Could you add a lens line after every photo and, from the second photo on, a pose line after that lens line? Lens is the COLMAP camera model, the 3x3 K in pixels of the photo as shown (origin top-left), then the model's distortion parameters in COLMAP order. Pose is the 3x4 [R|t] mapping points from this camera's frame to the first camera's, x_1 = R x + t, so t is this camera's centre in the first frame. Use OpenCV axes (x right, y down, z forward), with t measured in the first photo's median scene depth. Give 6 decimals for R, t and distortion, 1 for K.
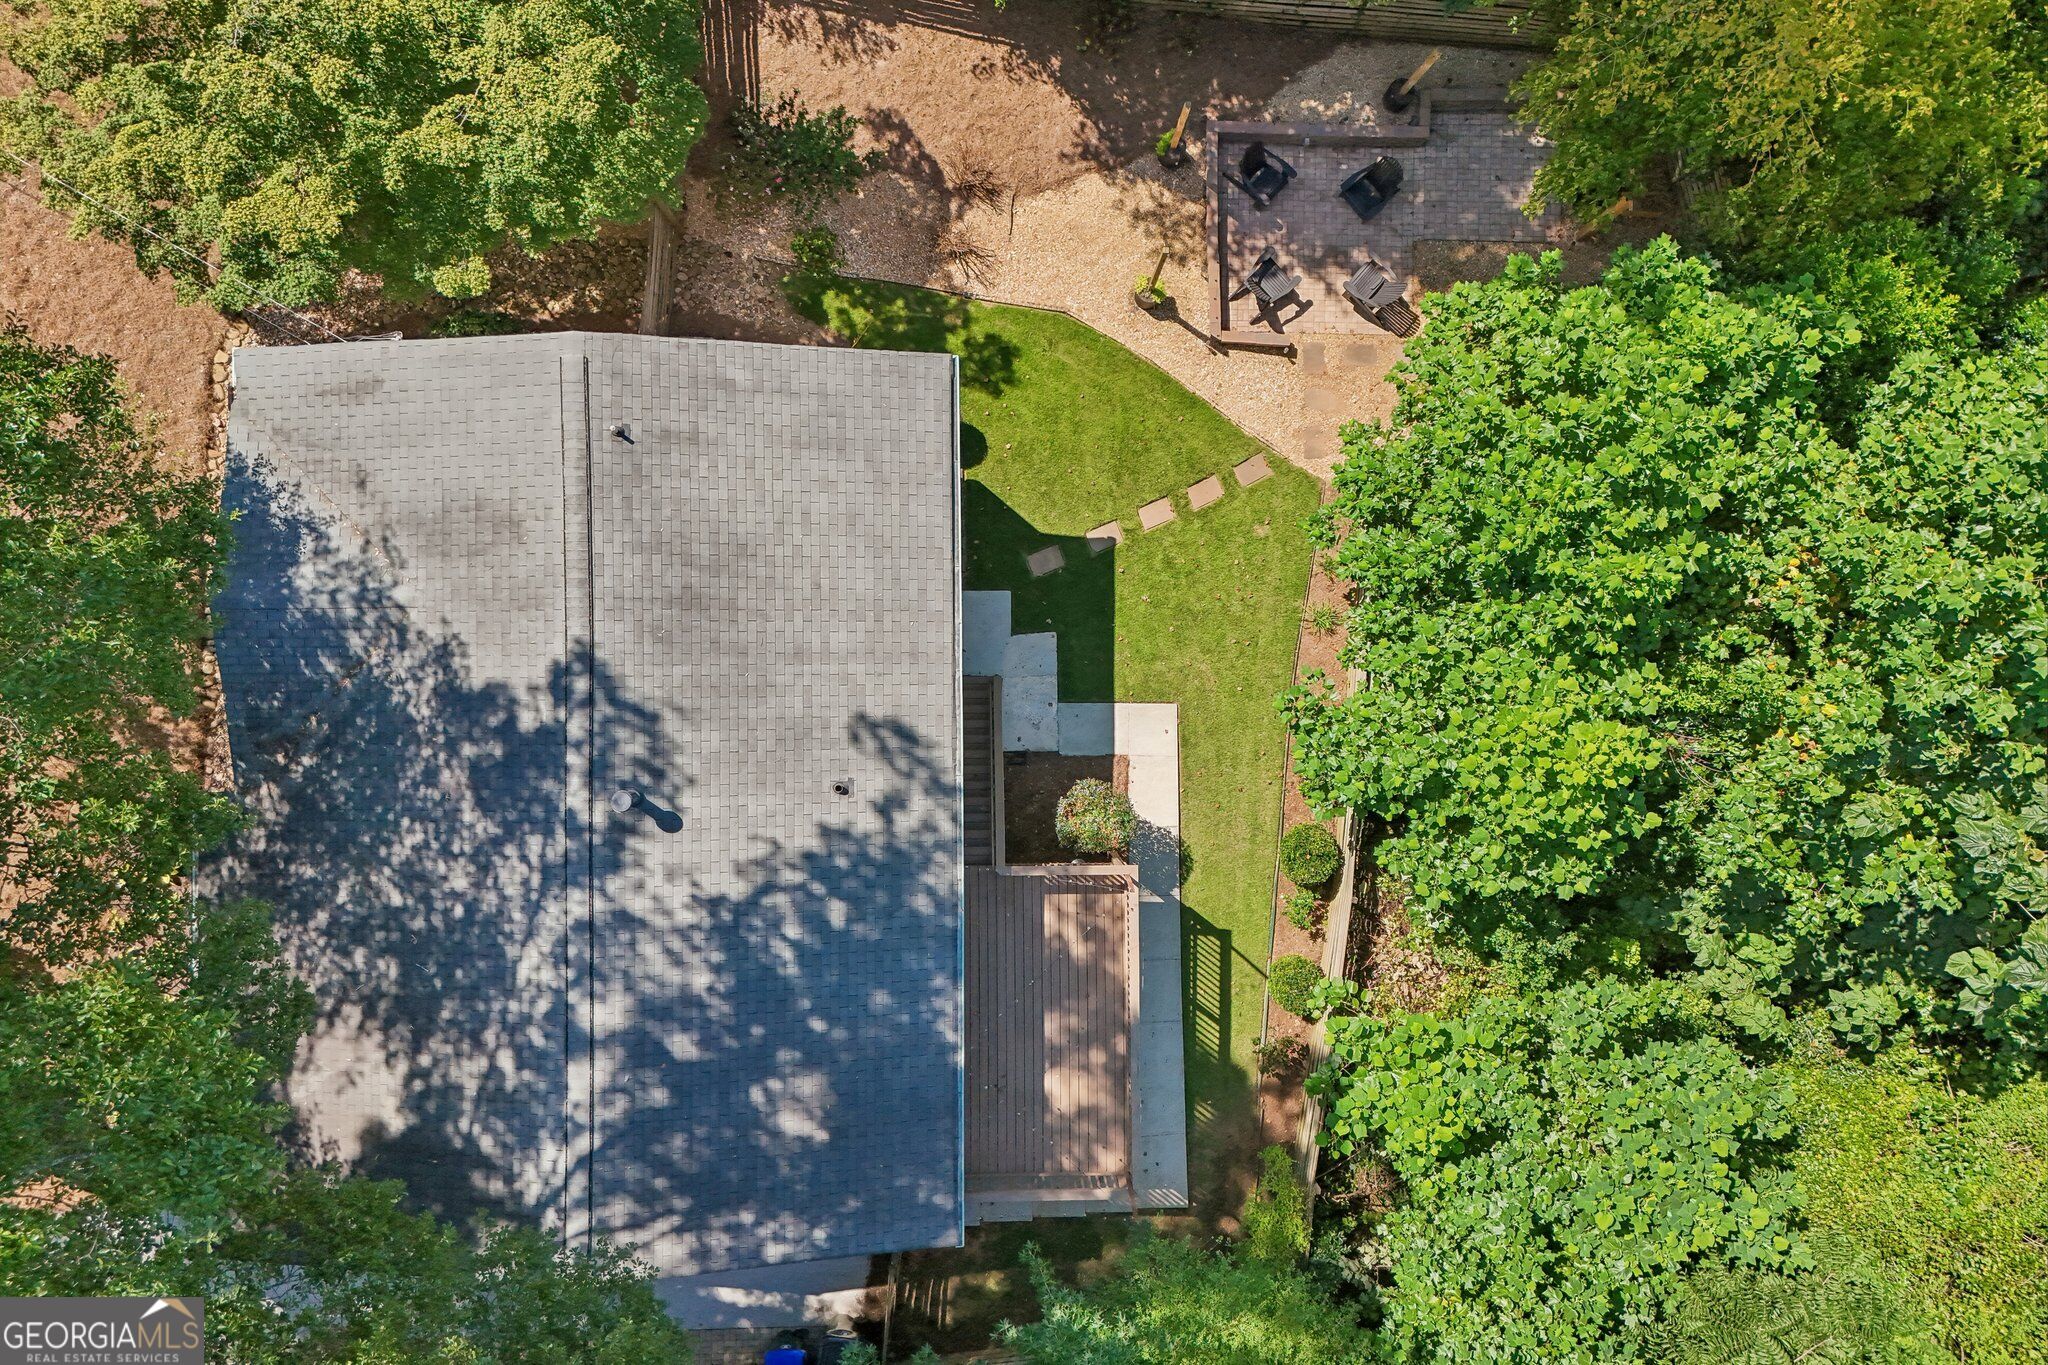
lens RADIAL K [[1479.8, 0, 1021.3], [0, 1479.8, 677.4], [0, 0, 1]] dist [0.106007, -0.232324]
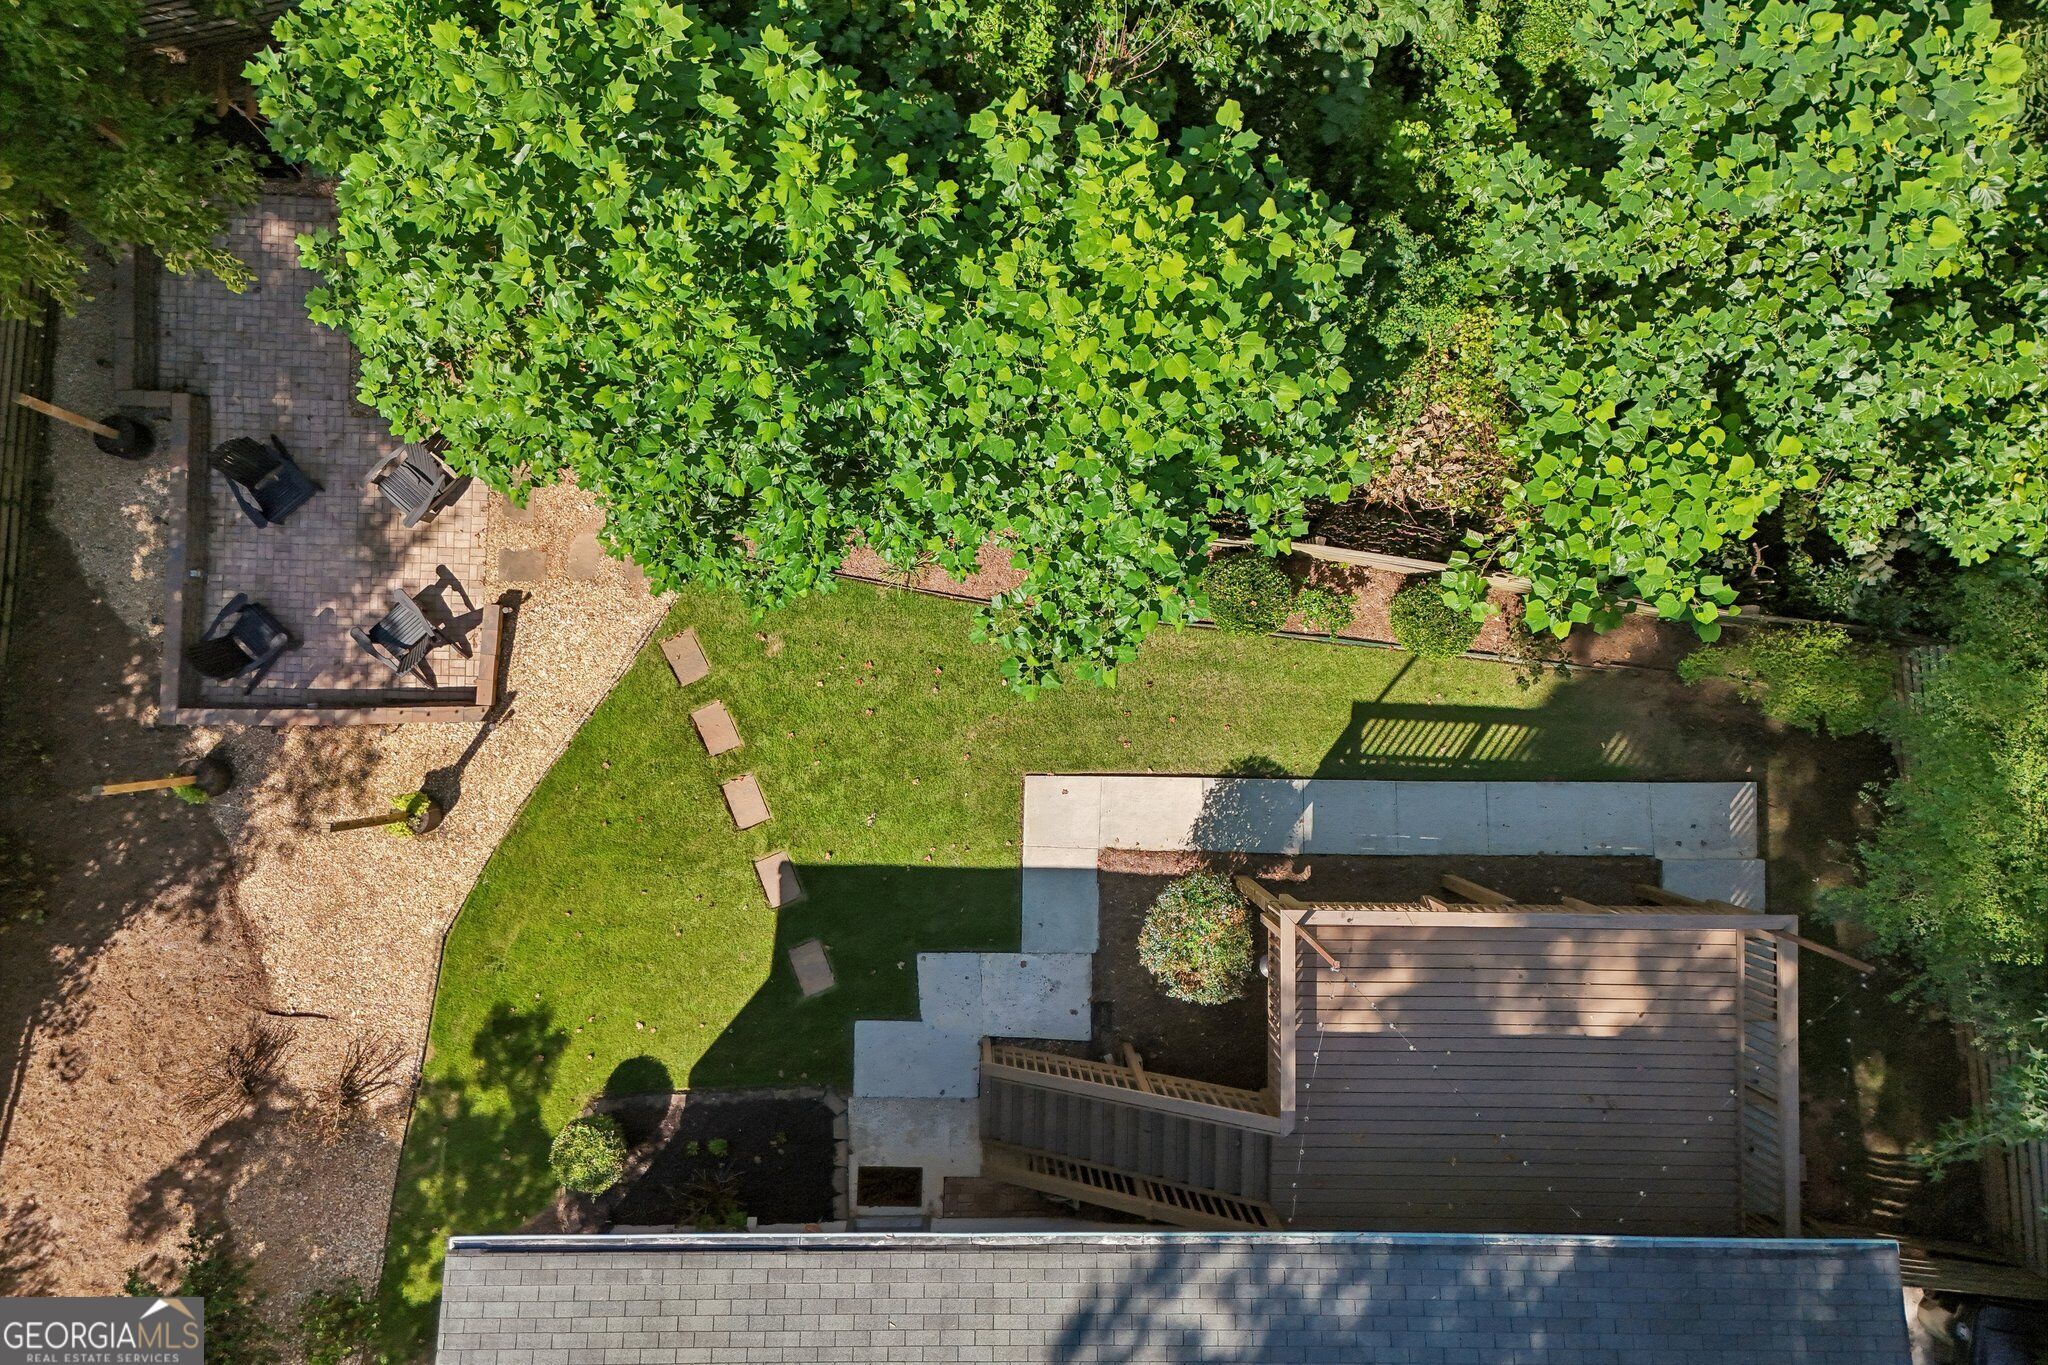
lens RADIAL K [[1512.4, 0, 1024.0], [0, 1512.4, 682.5], [0, 0, 1]] dist [0.076115, -0.074350]
pose [[0.012450, -0.999878, -0.009475, 0.162584], [0.999485, 0.012164, 0.029710, -0.003803], [-0.029591, -0.009840, 0.999514, 0.313788]]
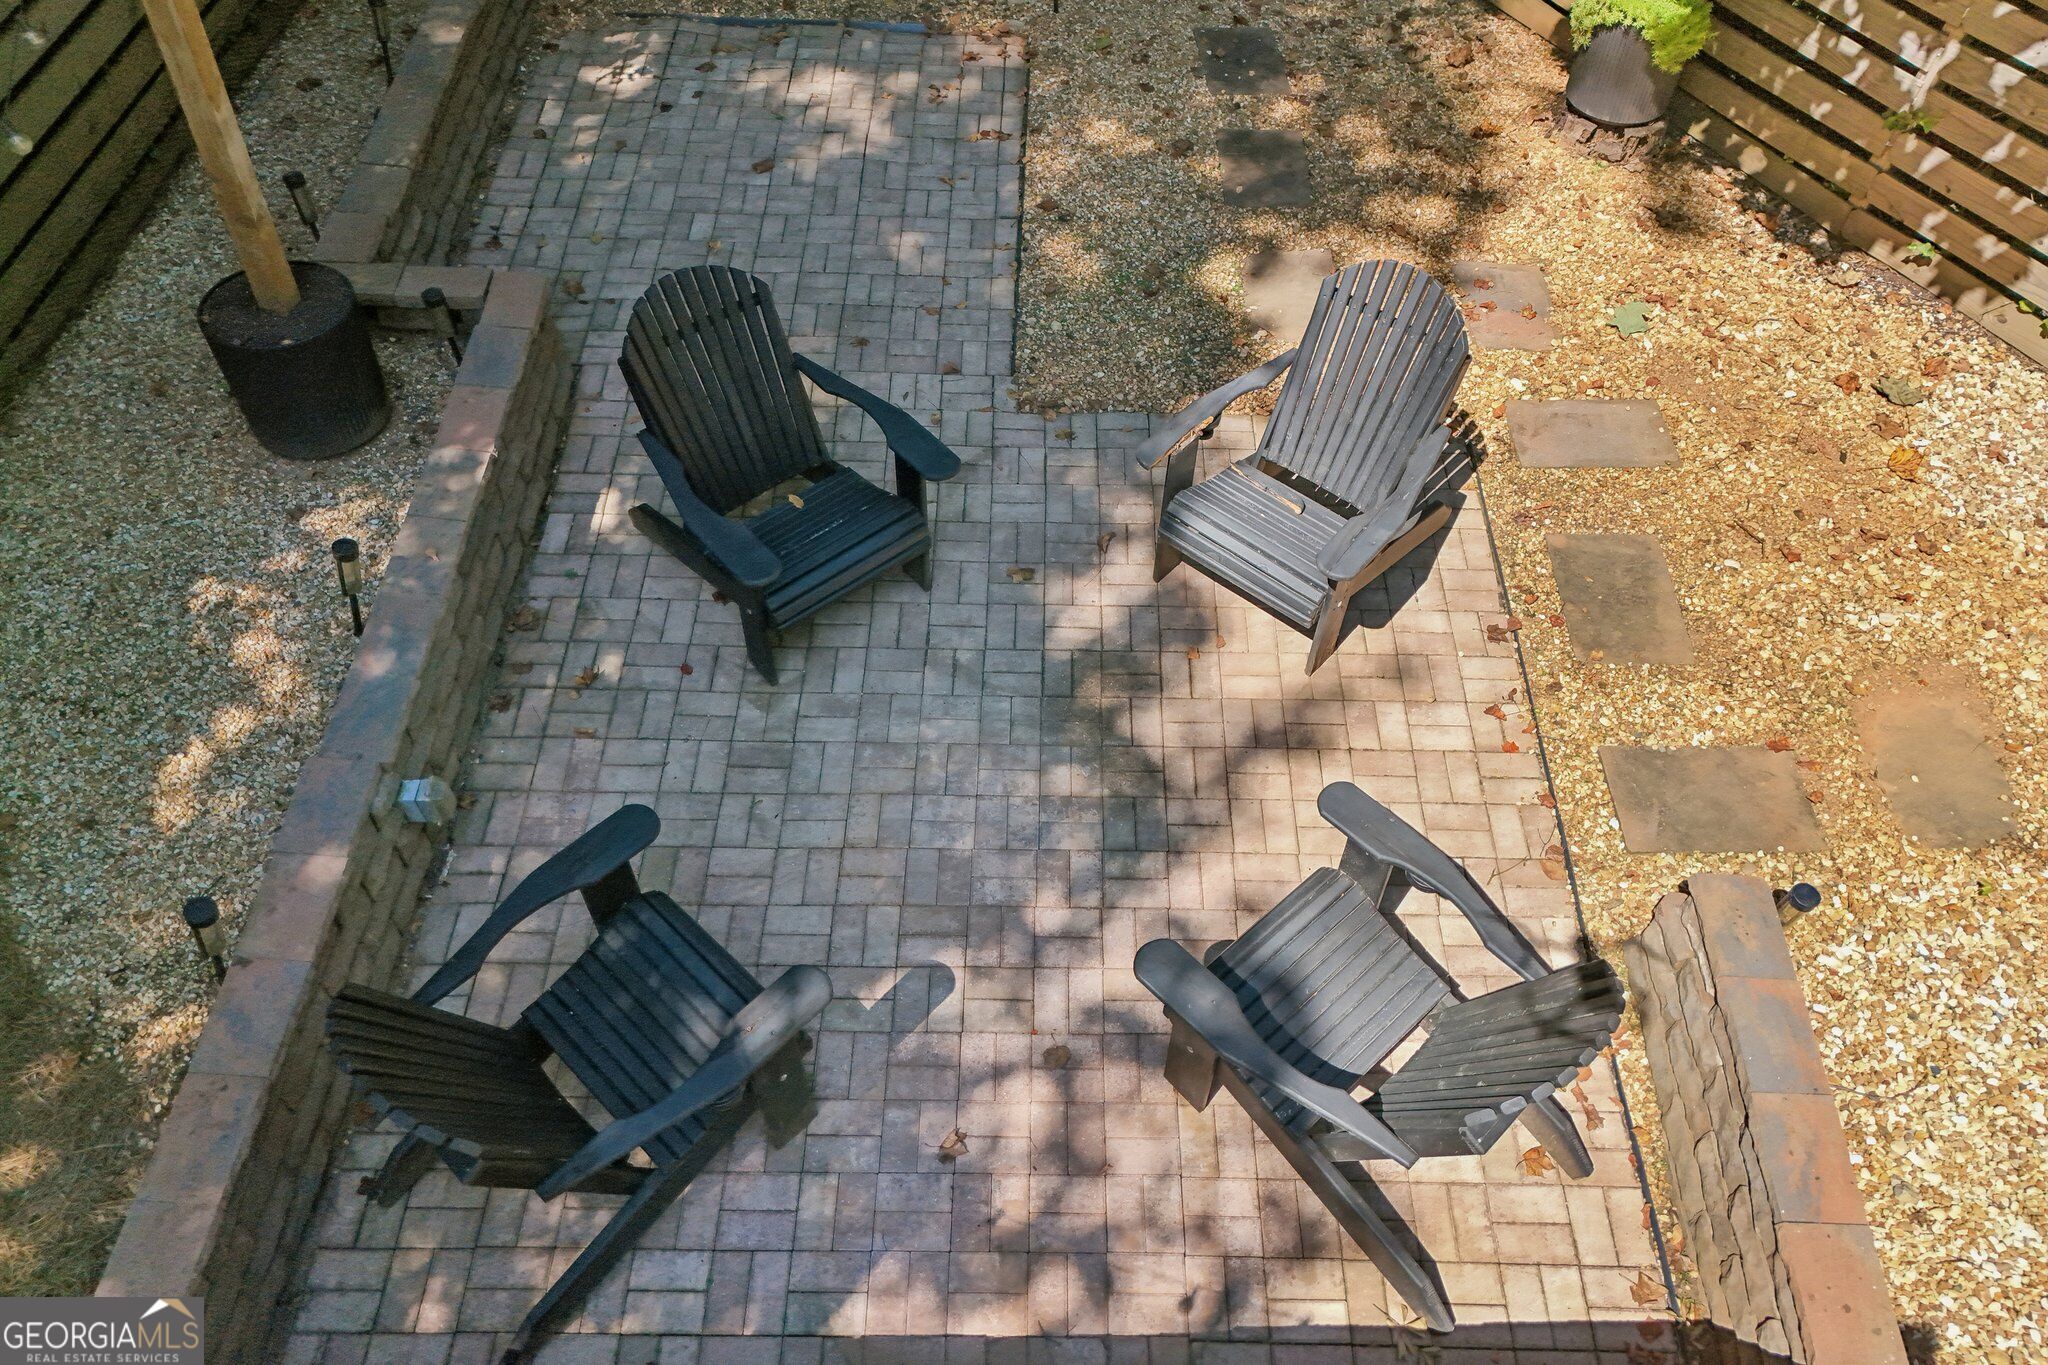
lens RADIAL K [[1512.4, 0, 1024.0], [0, 1512.4, 682.5], [0, 0, 1]] dist [0.076115, -0.074350]
pose [[-0.018845, -0.781454, 0.623678, 0.106309], [0.999705, -0.005185, 0.023711, -0.320003], [-0.015295, 0.623941, 0.781322, 0.926613]]
